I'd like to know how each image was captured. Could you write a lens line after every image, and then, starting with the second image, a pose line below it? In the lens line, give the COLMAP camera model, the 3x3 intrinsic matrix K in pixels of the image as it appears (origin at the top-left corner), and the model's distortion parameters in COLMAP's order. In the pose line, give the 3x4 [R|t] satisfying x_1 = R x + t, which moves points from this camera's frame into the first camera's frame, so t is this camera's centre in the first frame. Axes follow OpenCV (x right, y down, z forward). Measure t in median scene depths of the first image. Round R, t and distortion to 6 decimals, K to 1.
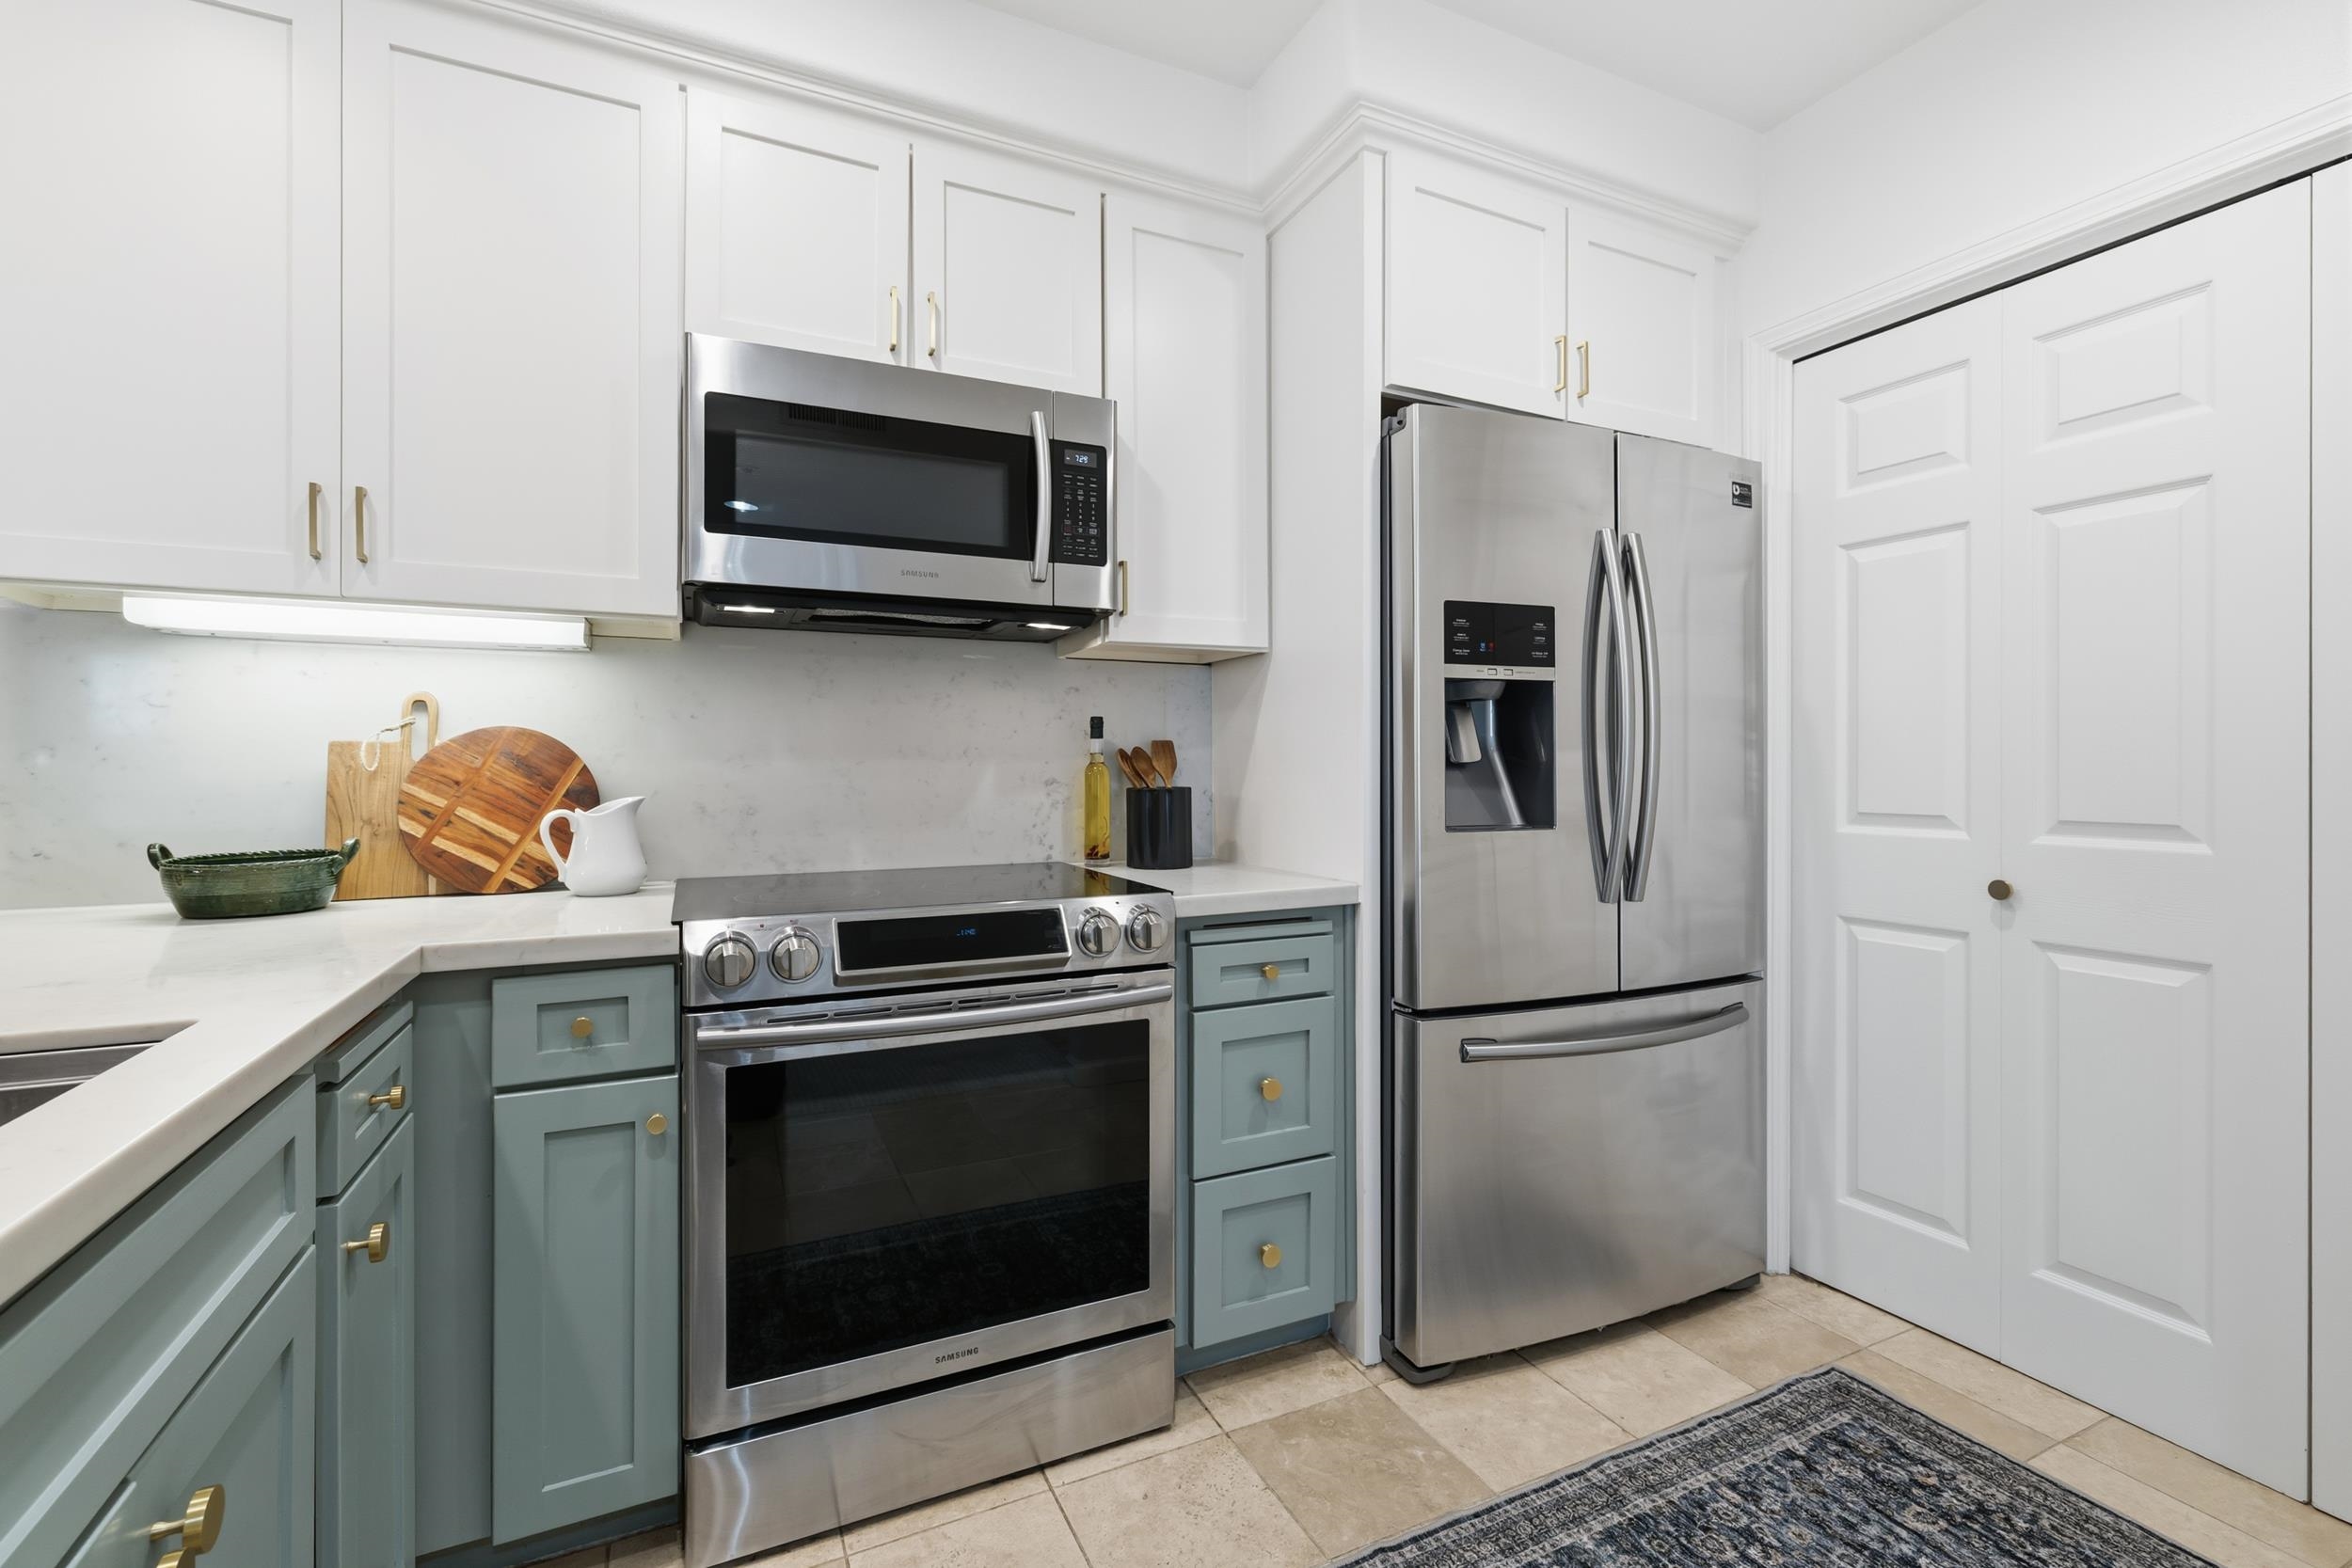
lens RADIAL K [[1020.0, 0, 1164.5], [0, 1020.0, 763.9], [0, 0, 1]] dist [-0.002227, -0.000086]
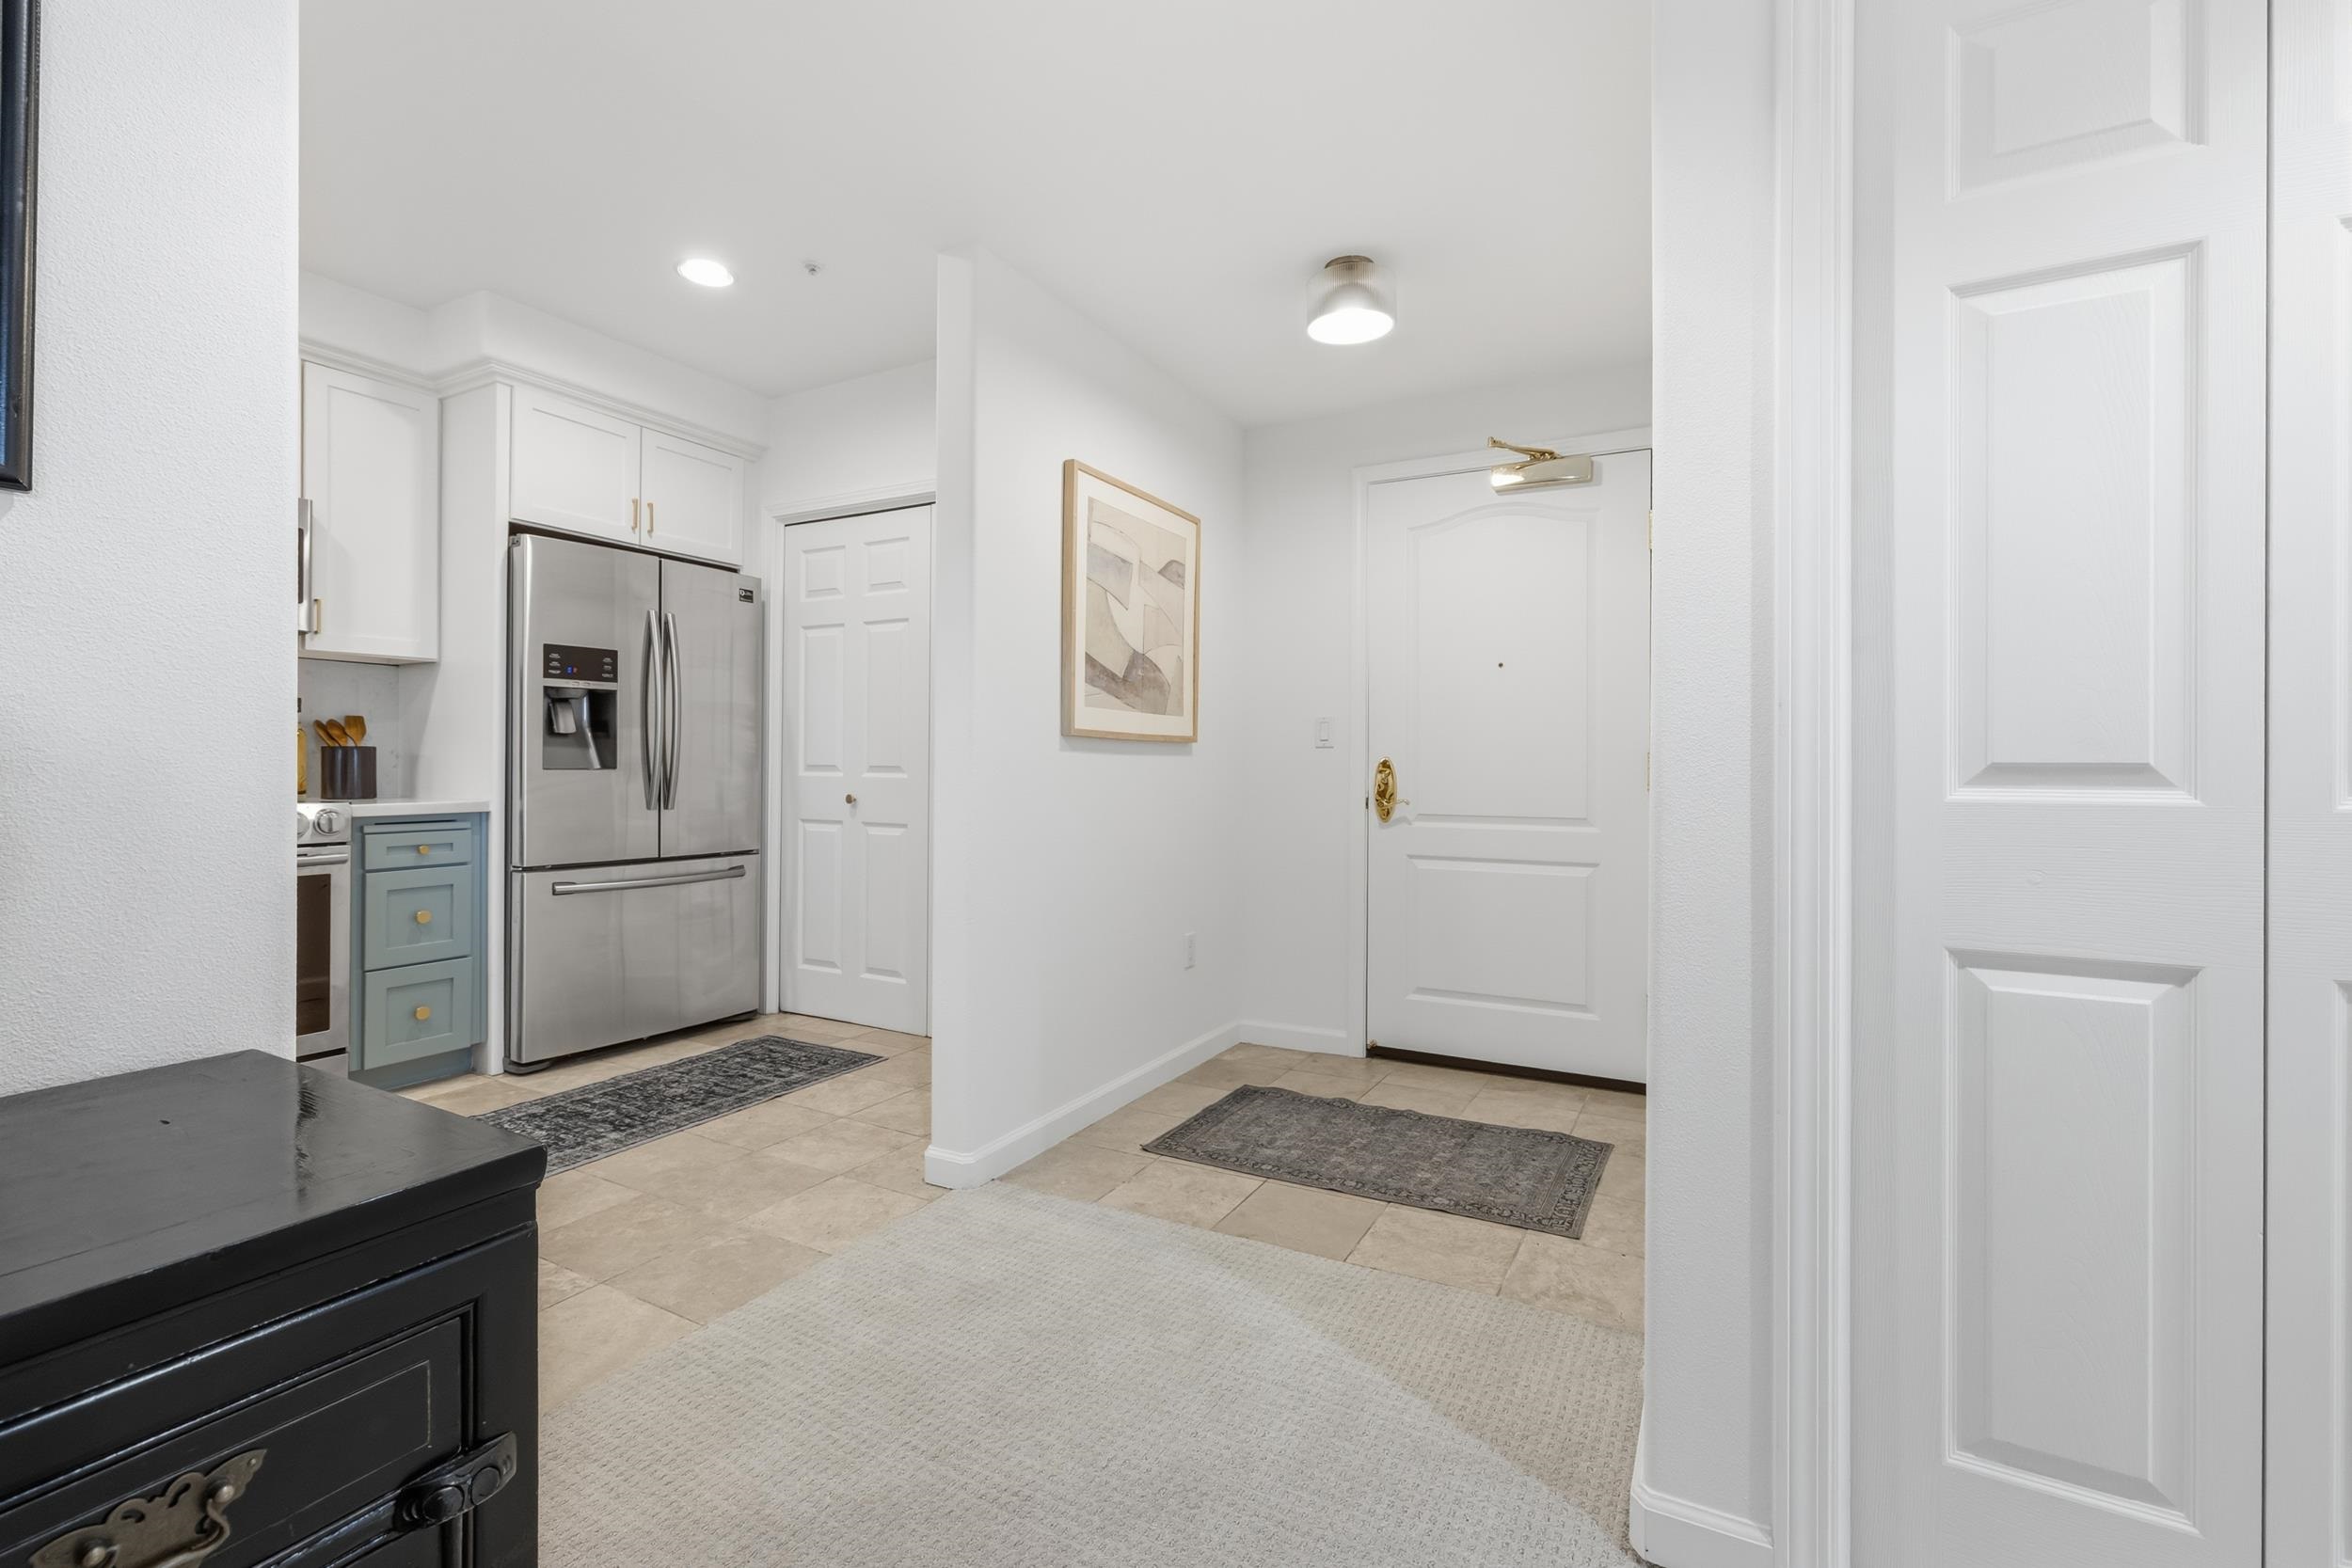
lens RADIAL K [[1020.0, 0, 1171.5], [0, 1020.0, 764.0], [0, 0, 1]] dist [-0.002227, -0.000086]
pose [[0.804101, 0.008559, 0.594431, 0.094257], [-0.010857, 0.999941, 0.000288, 0.043371], [-0.594394, -0.006685, 0.804146, -1.135819]]
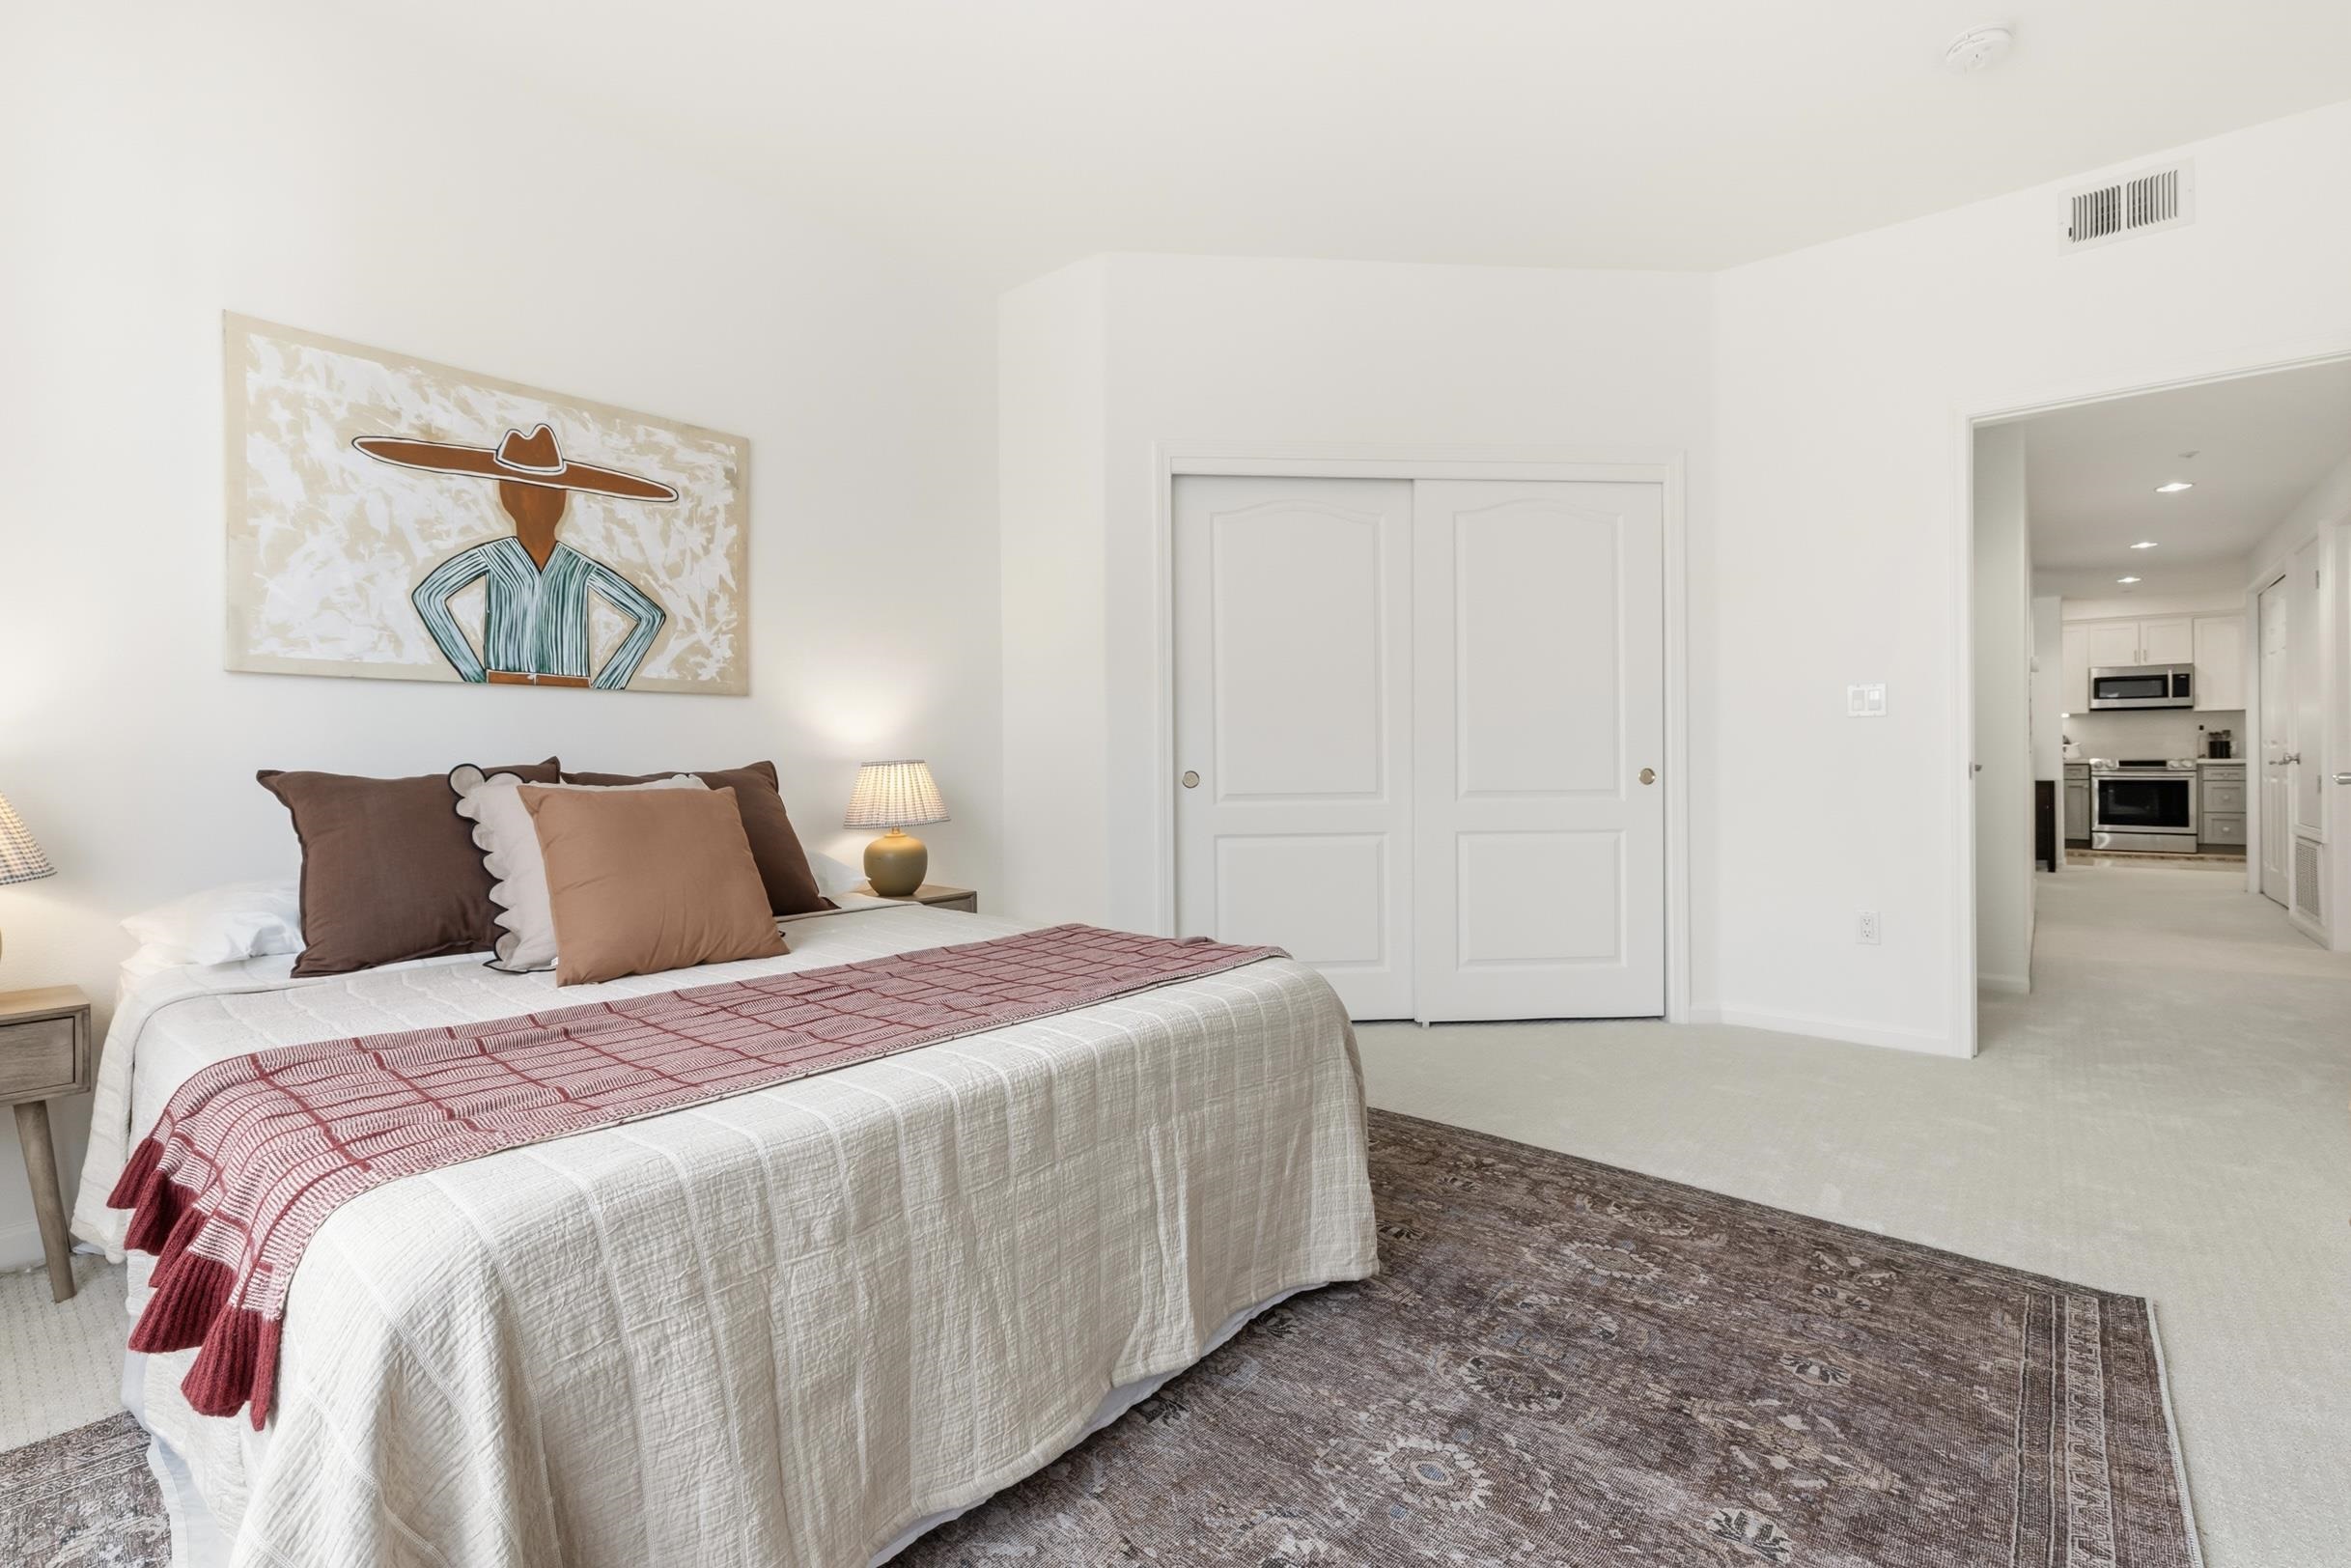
lens RADIAL K [[1019.7, 0, 1176.1], [0, 1019.7, 771.3], [0, 0, 1]] dist [-0.002227, -0.000086]
pose [[0.409412, 0.004465, -0.912339, 2.635592], [0.005194, 0.999960, 0.007224, 0.122158], [0.912335, -0.007697, 0.409373, -5.993709]]
